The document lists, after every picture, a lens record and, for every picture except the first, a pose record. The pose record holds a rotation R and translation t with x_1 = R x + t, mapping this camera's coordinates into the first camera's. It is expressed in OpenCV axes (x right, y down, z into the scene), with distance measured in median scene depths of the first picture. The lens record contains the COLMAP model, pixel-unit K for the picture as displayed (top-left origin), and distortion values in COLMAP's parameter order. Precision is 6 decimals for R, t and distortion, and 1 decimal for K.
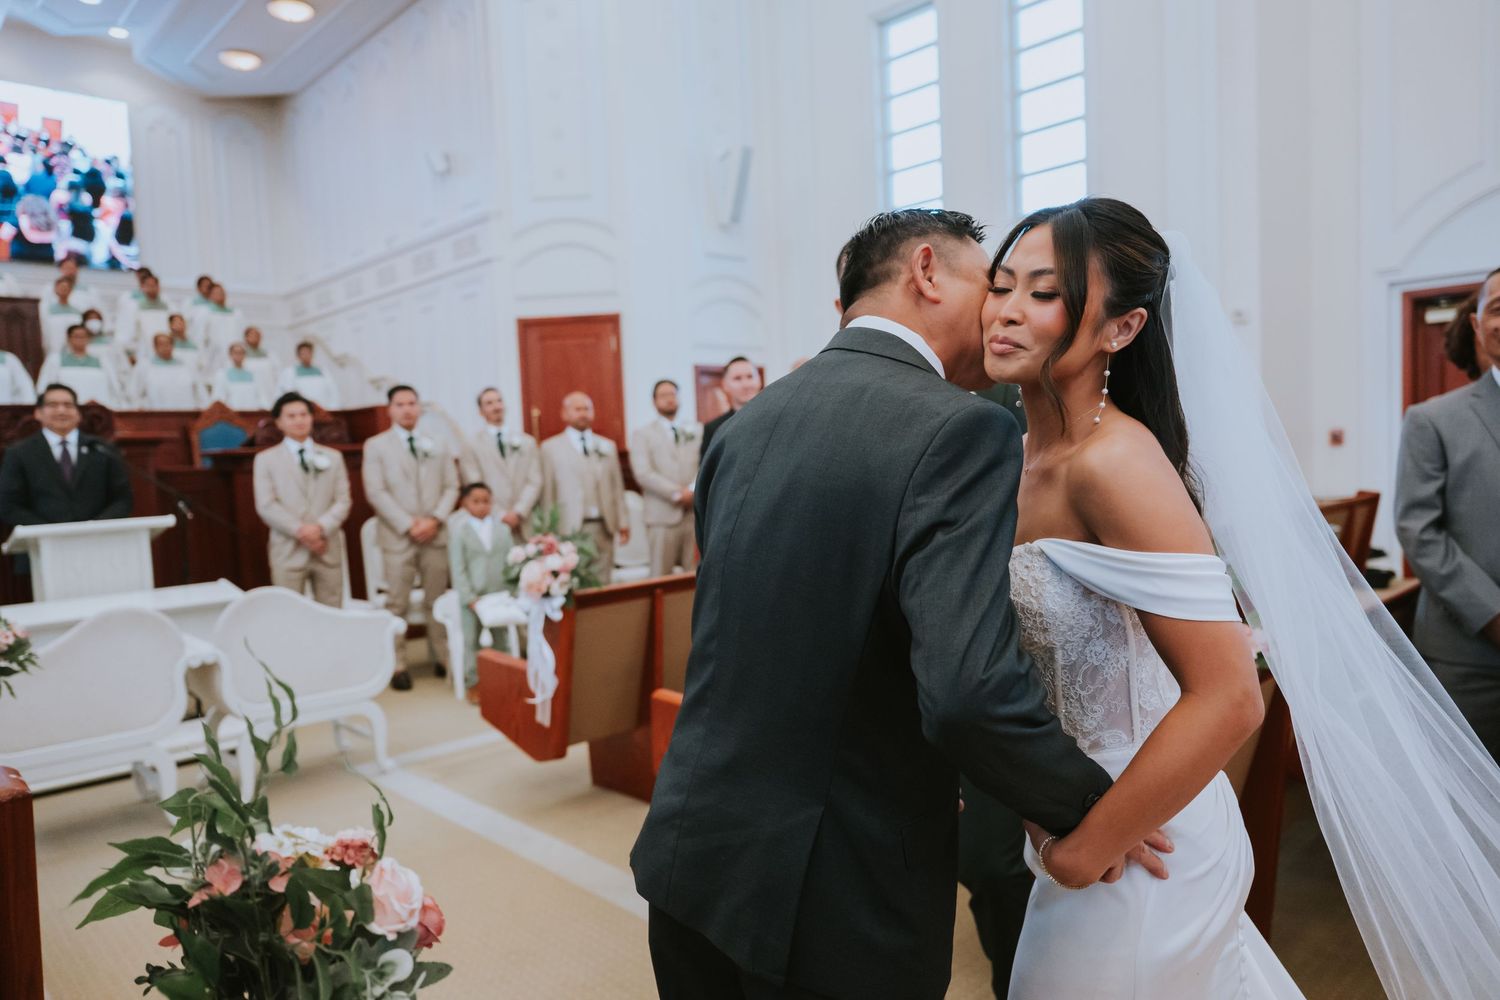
lens RADIAL K [[1022.9, 0, 750.0], [0, 1022.9, 500.0], [0, 0, 1]] dist [0.021071, 0.000647]
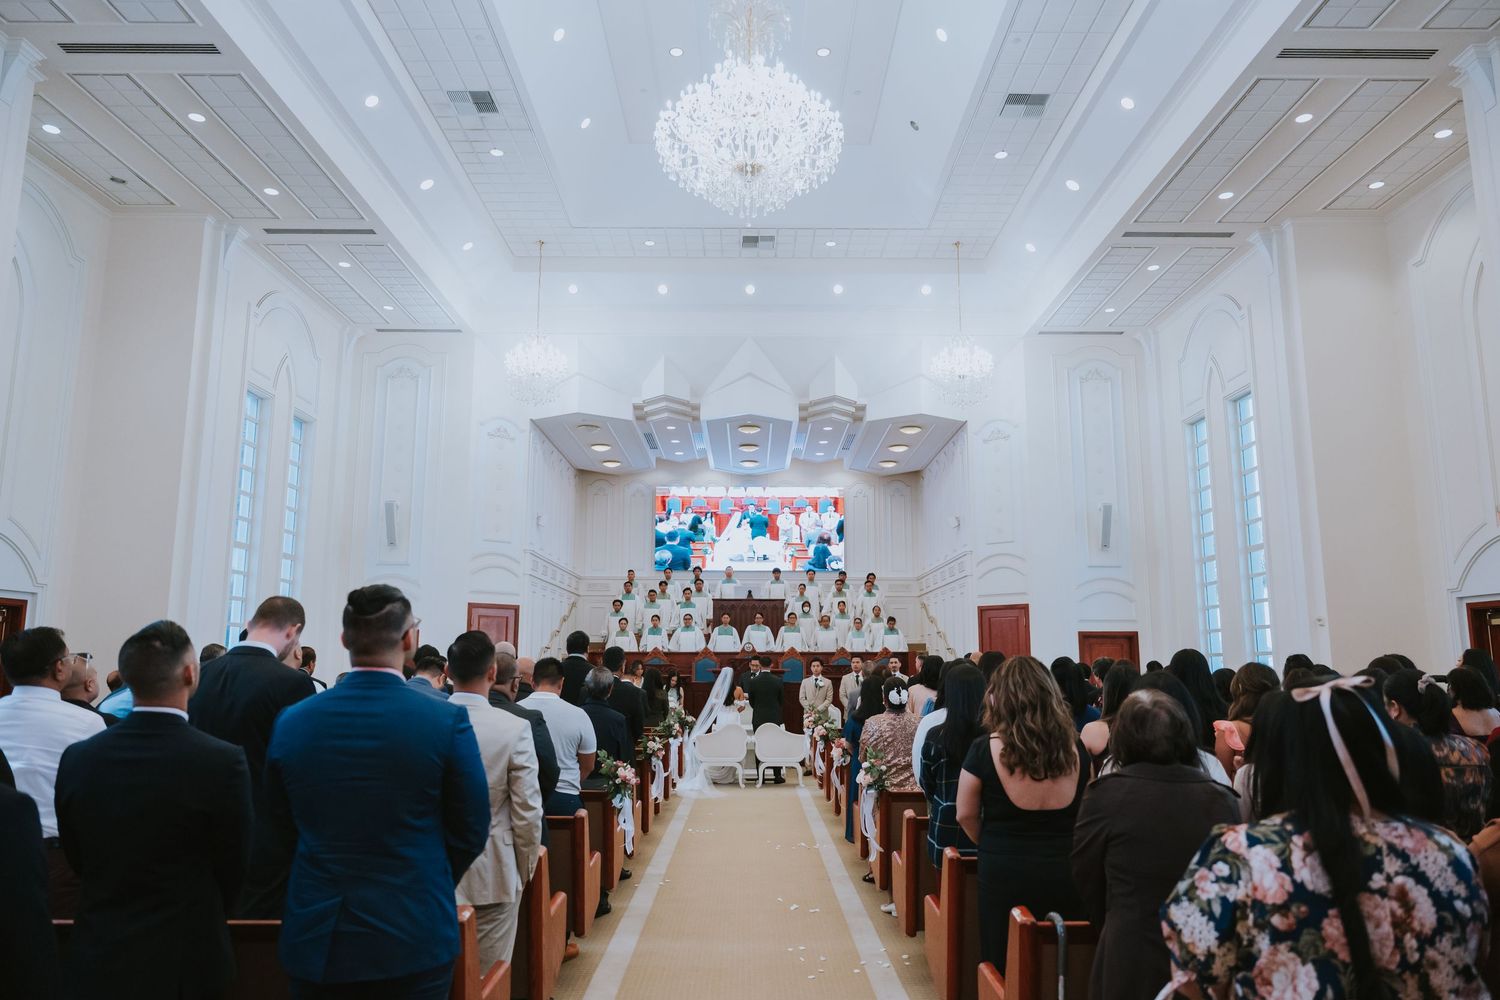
lens RADIAL K [[1022.9, 0, 750.0], [0, 1022.9, 500.0], [0, 0, 1]] dist [0.021071, 0.000647]
pose [[0.728949, -0.068344, -0.681148, 0.798660], [-0.064719, 0.983667, -0.167958, -0.029983], [0.681502, 0.166516, 0.712620, -0.682301]]
